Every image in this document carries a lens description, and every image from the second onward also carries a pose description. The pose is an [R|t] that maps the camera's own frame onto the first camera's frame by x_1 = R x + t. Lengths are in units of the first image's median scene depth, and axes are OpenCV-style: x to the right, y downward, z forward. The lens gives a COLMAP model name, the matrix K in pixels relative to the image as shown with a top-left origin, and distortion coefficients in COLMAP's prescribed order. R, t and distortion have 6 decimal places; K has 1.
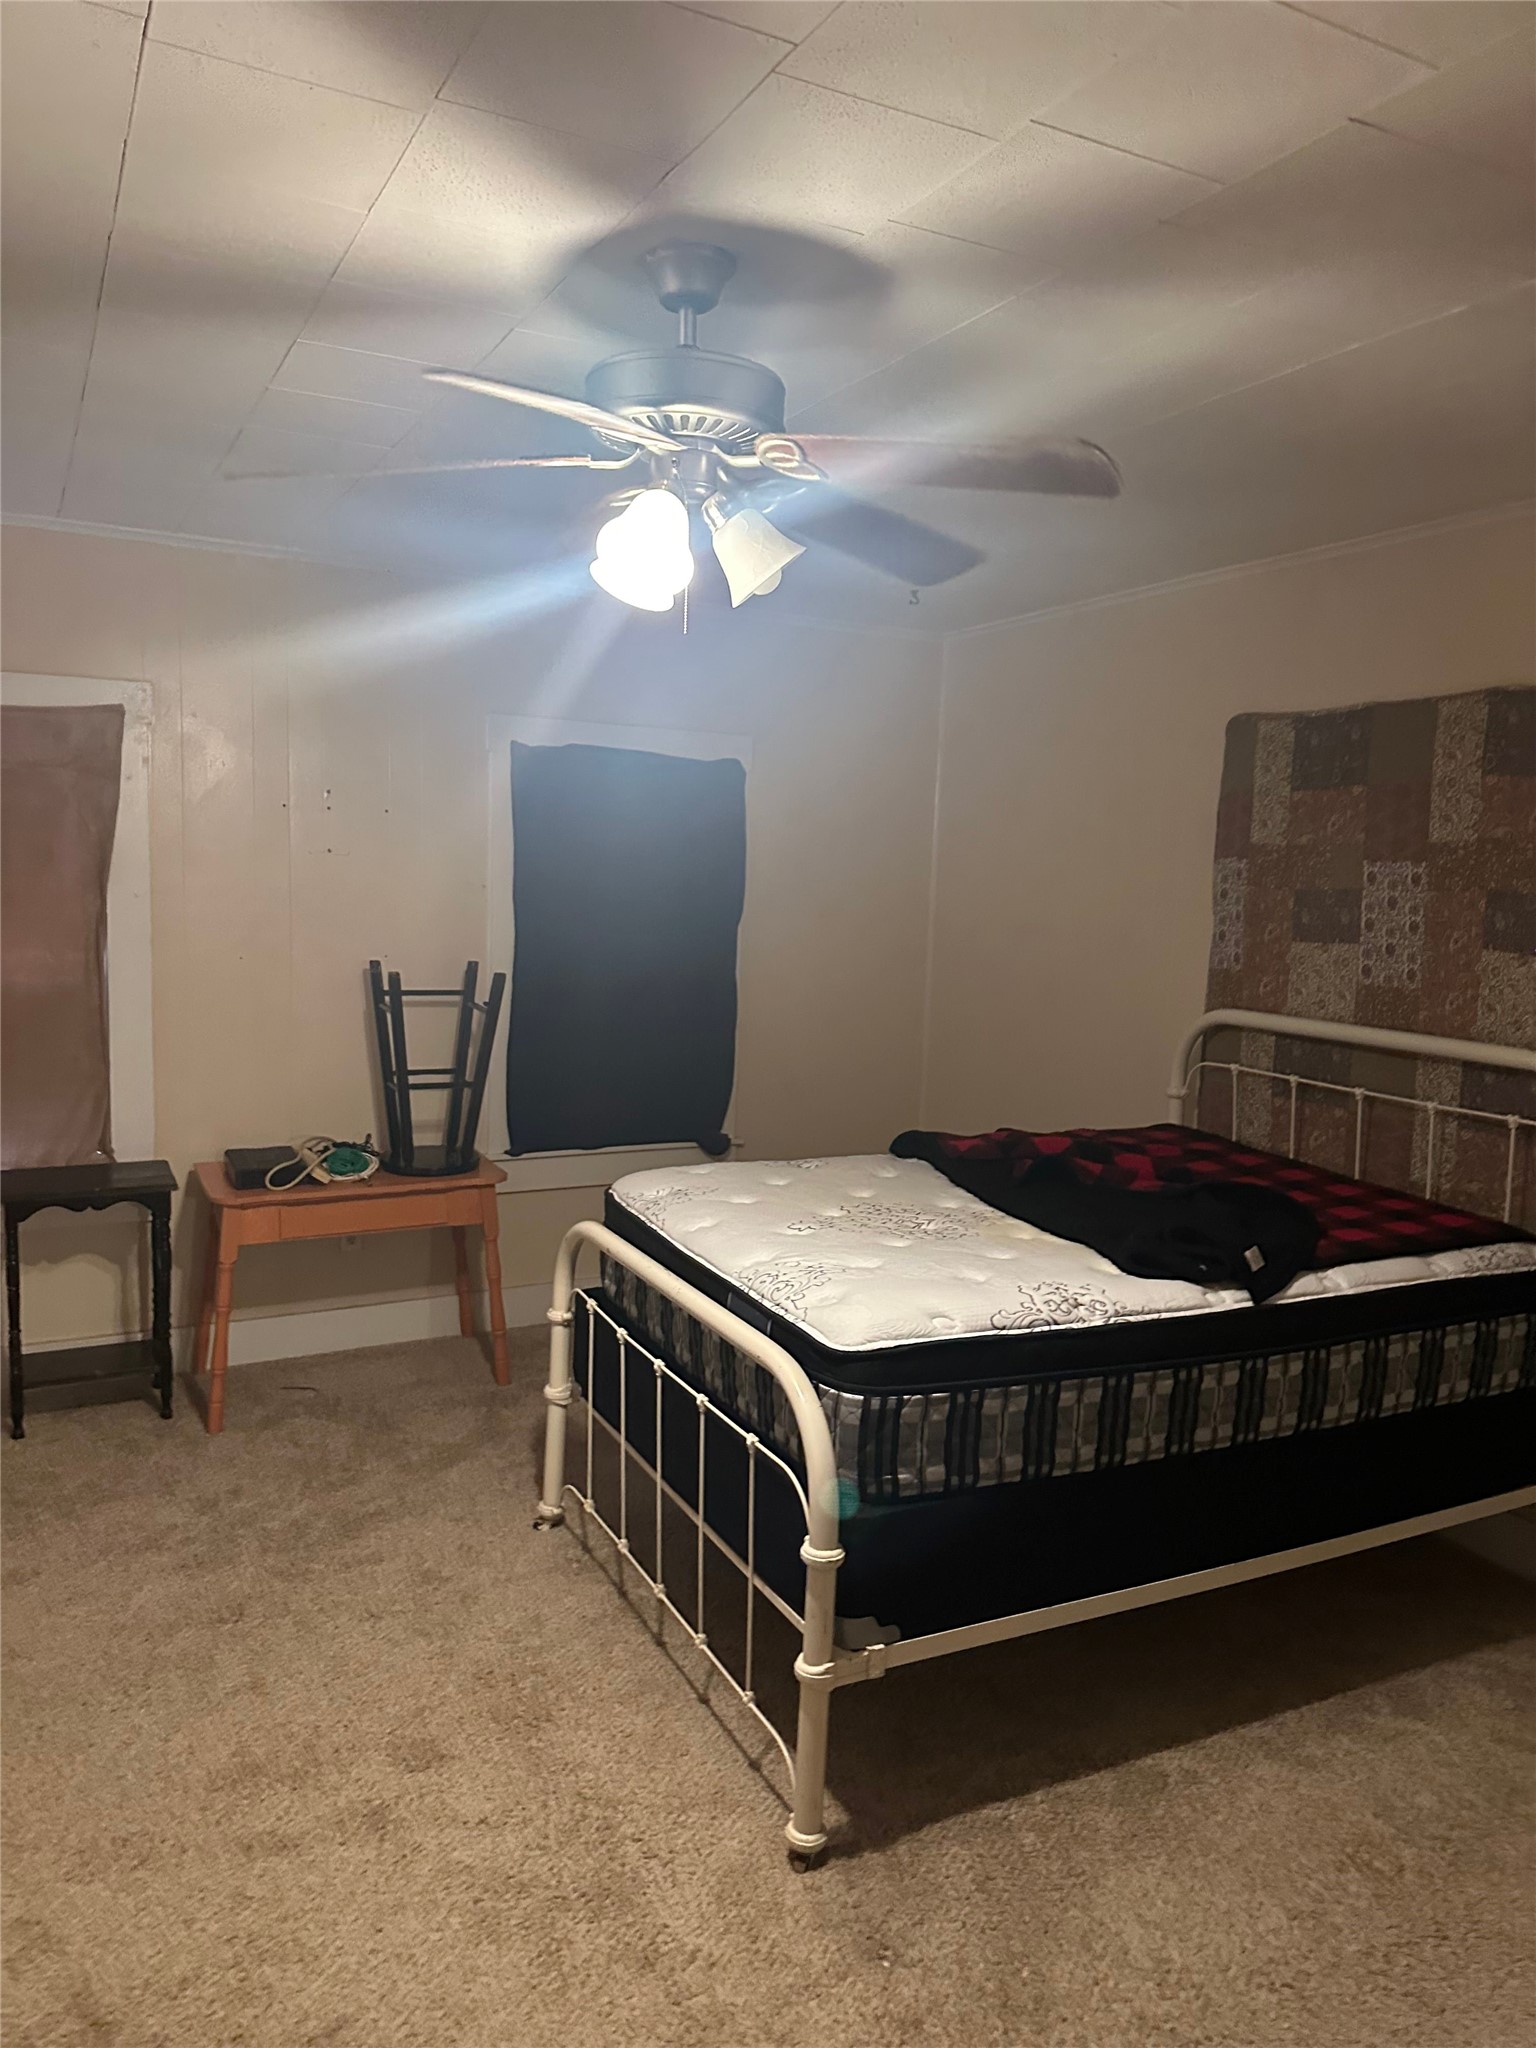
lens RADIAL K [[1435.4, 0, 764.6], [0, 1435.4, 1042.2], [0, 0, 1]] dist [0.033774, -0.036558]
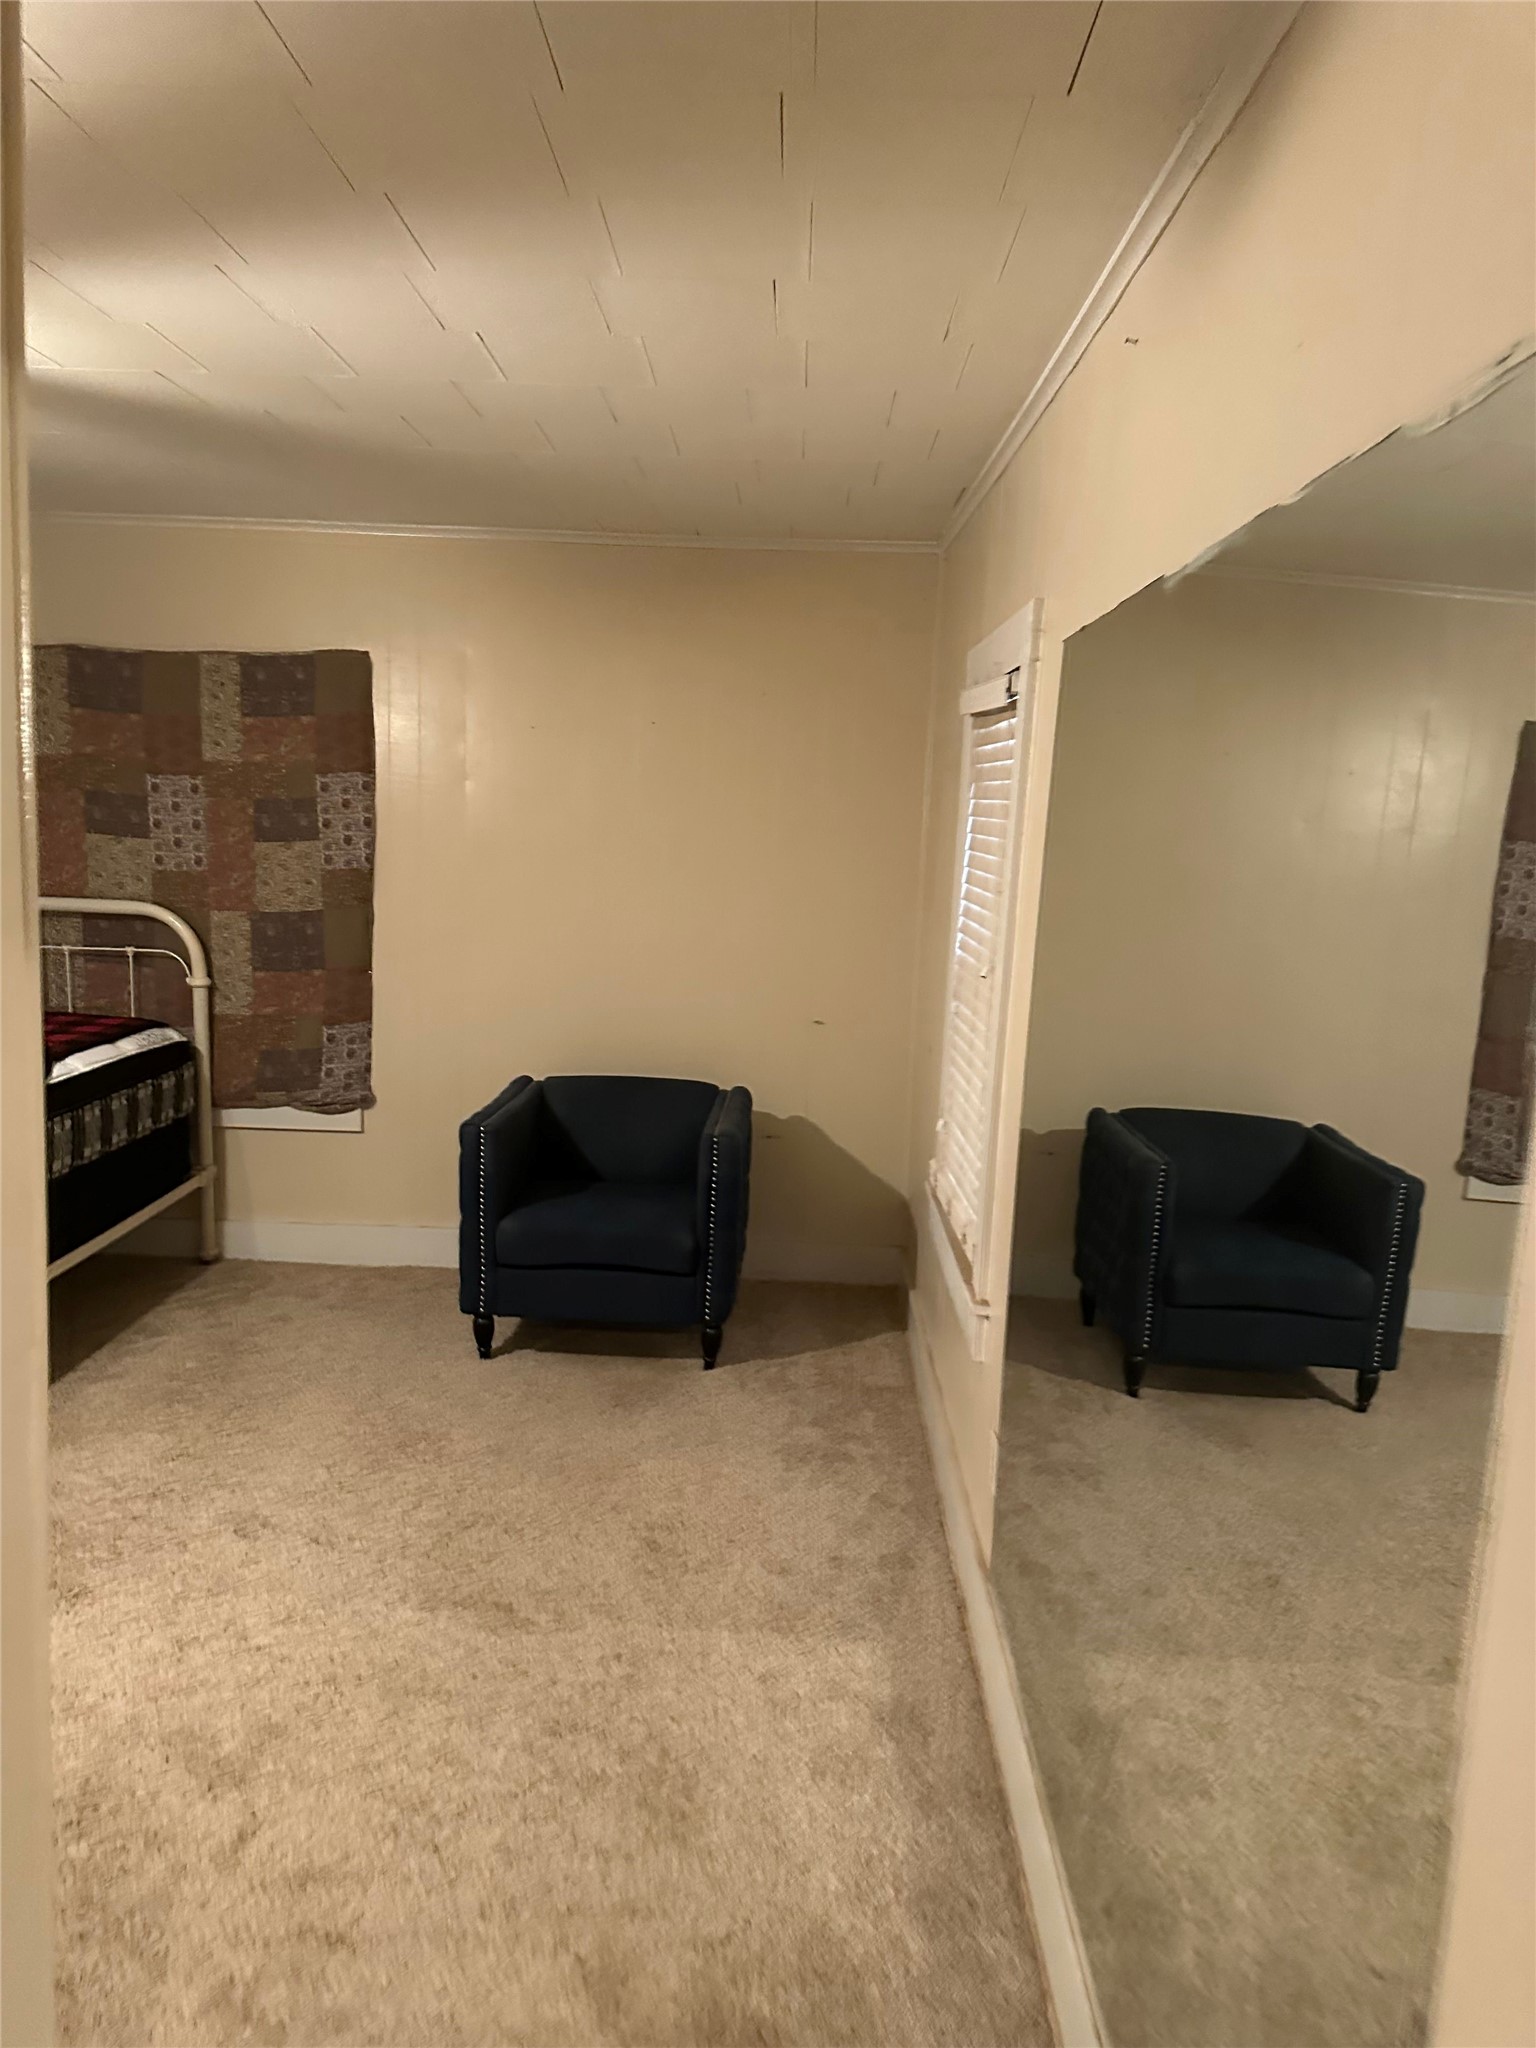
lens RADIAL K [[1435.4, 0, 761.9], [0, 1435.4, 1022.9], [0, 0, 1]] dist [0.033774, -0.036558]
pose [[0.478712, -0.141326, 0.866523, -0.502573], [0.081420, 0.989852, 0.116459, 0.010069], [-0.874188, 0.014802, 0.485362, -0.297281]]
